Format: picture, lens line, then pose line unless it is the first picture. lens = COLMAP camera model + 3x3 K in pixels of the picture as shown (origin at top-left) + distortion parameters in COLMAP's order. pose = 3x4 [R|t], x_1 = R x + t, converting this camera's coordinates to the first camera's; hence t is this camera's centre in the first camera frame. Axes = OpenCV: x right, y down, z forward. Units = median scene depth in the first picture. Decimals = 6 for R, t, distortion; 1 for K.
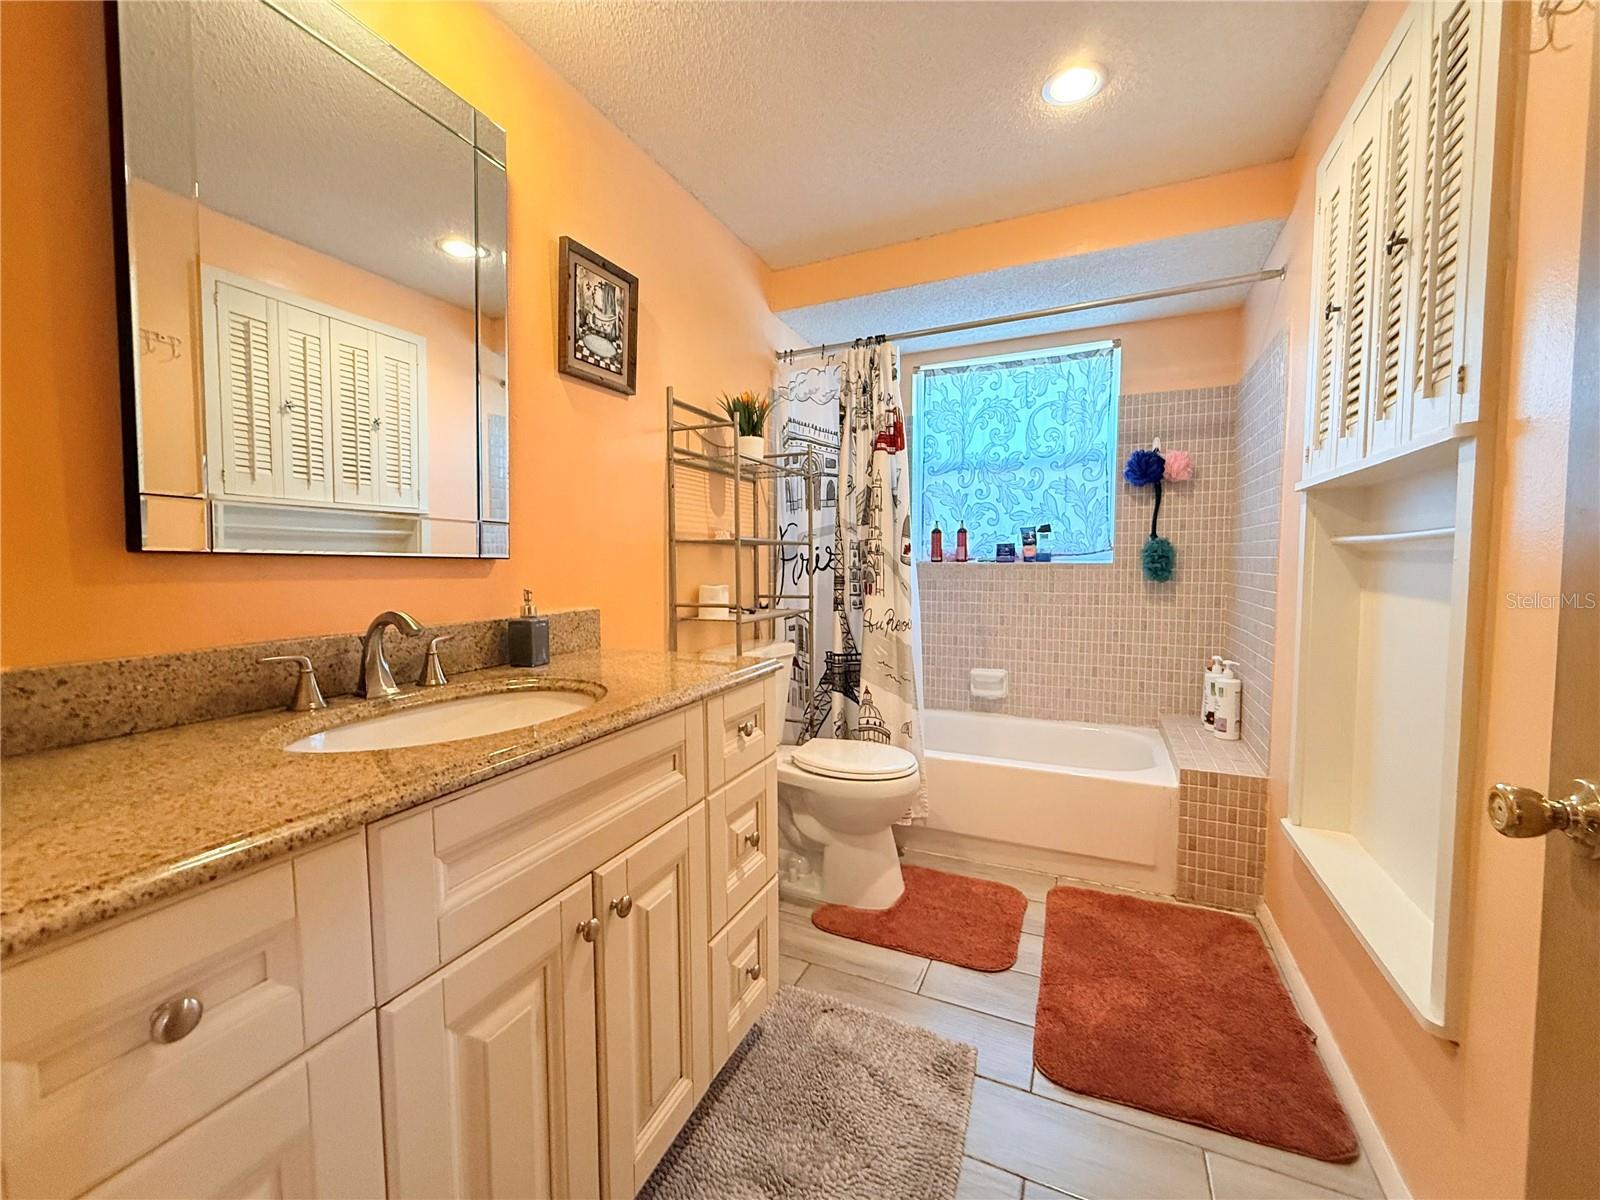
lens RADIAL K [[640.0, 0, 798.7], [0, 640.0, 597.6], [0, 0, 1]] dist [-0.002551, 0.000381]
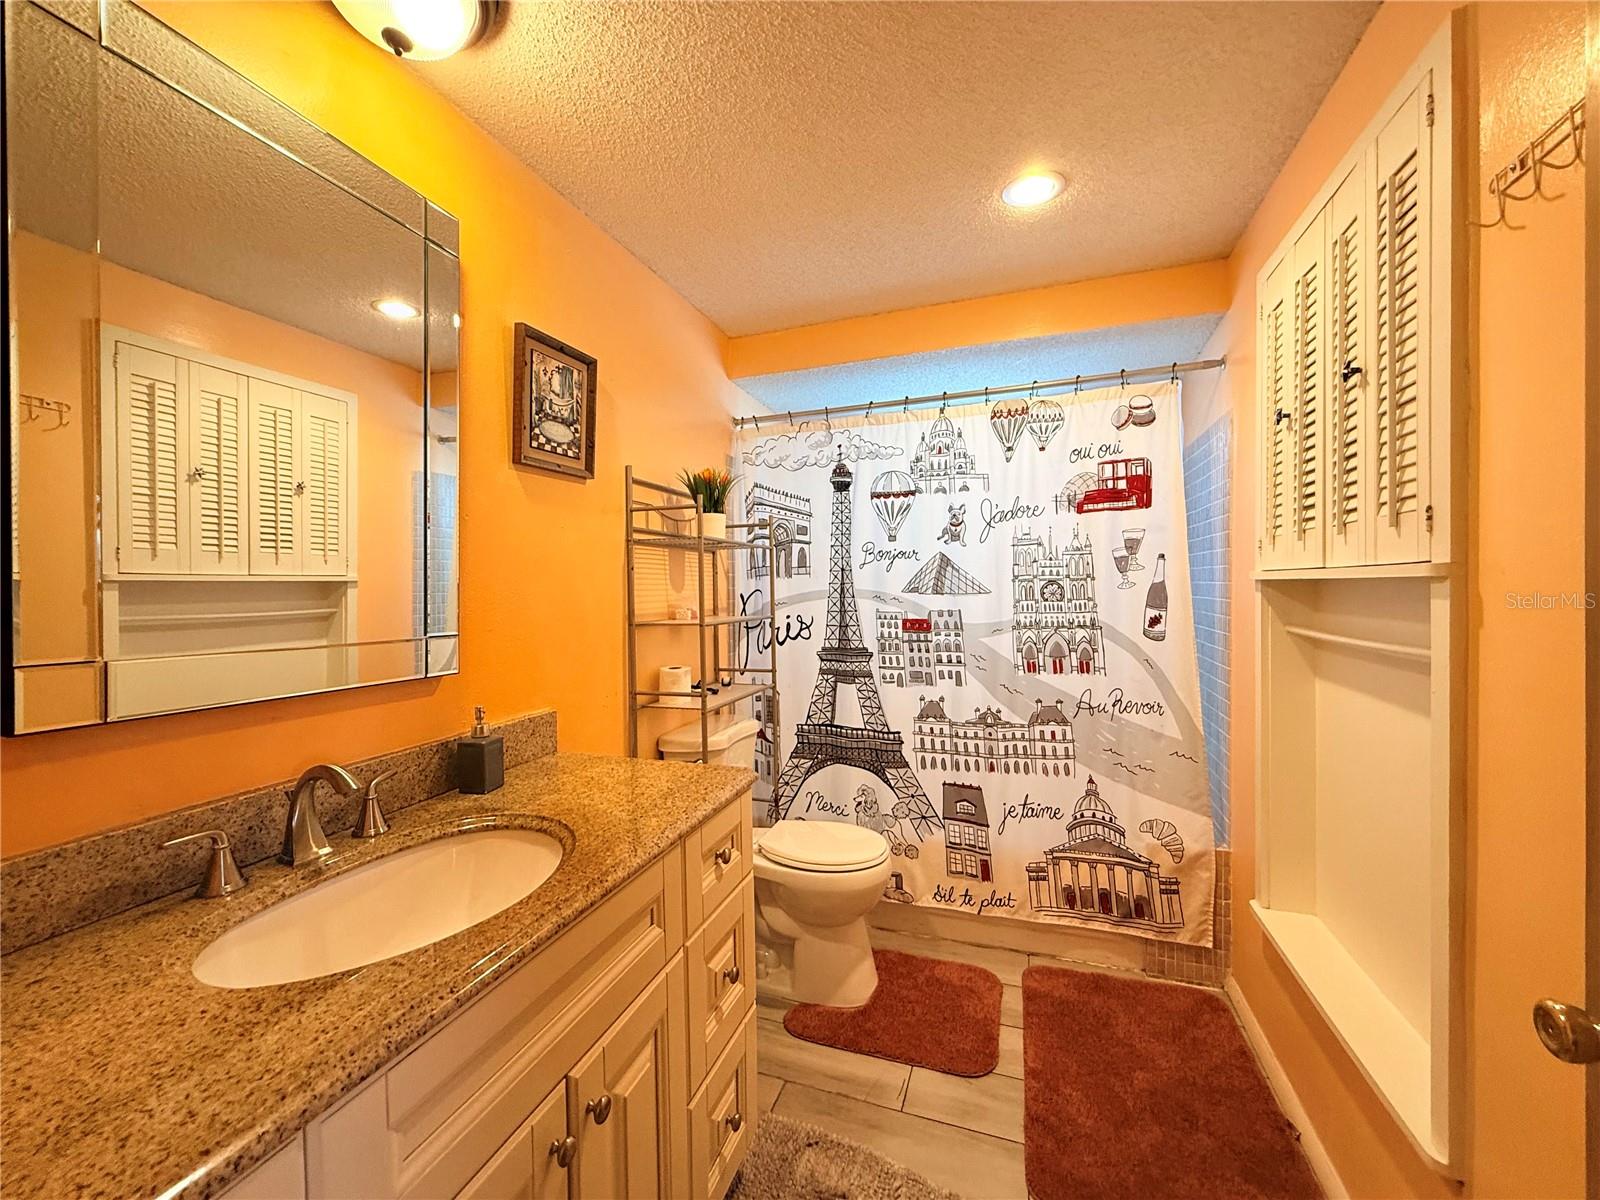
lens RADIAL K [[640.0, 0, 799.7], [0, 640.0, 598.6], [0, 0, 1]] dist [-0.002551, 0.000381]
pose [[0.995942, -0.011535, 0.089254, -0.038594], [0.015376, 0.998979, -0.042472, -0.097277], [-0.088673, 0.043672, 0.995103, 0.035083]]
